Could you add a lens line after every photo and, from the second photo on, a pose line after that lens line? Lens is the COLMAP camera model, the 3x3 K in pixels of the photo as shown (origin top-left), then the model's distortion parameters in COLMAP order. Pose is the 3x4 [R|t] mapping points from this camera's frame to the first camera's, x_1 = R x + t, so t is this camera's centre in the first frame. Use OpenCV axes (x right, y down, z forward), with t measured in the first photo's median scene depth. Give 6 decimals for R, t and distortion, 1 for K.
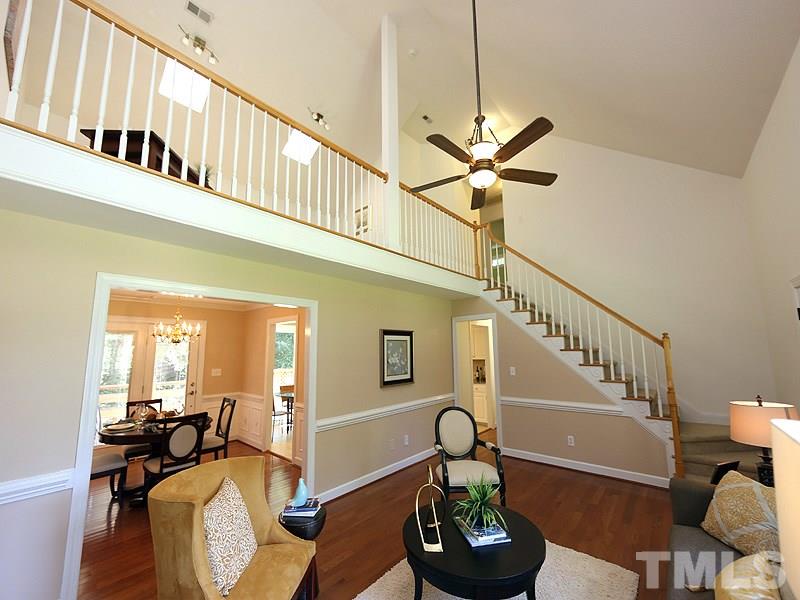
lens RADIAL K [[323.2, 0, 401.3], [0, 323.2, 303.0], [0, 0, 1]] dist [-0.000841, 0.000069]
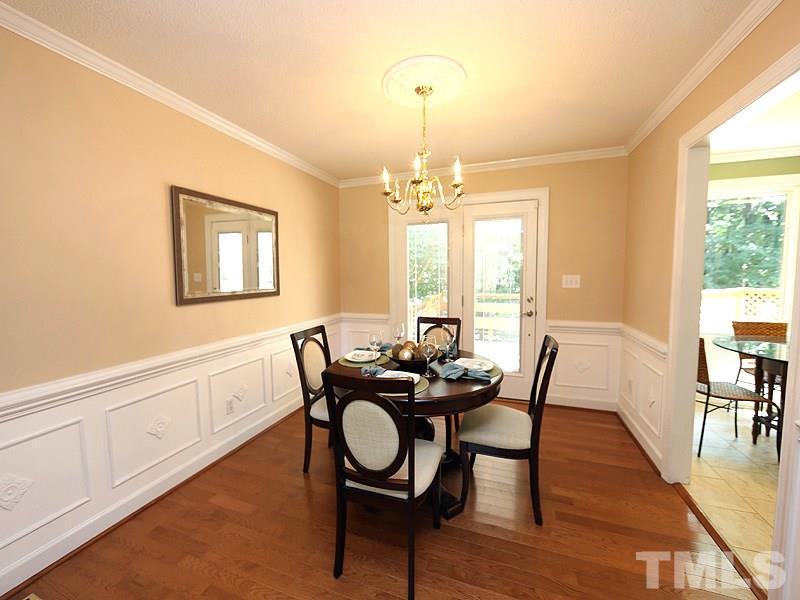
lens RADIAL K [[315.3, 0, 401.3], [0, 315.3, 294.5], [0, 0, 1]] dist [-0.001463, 0.000290]
pose [[0.370636, 0.084492, -0.924927, -0.190882], [0.136039, 0.980175, 0.144052, 0.122185], [0.918761, -0.179217, 0.351793, 0.557979]]
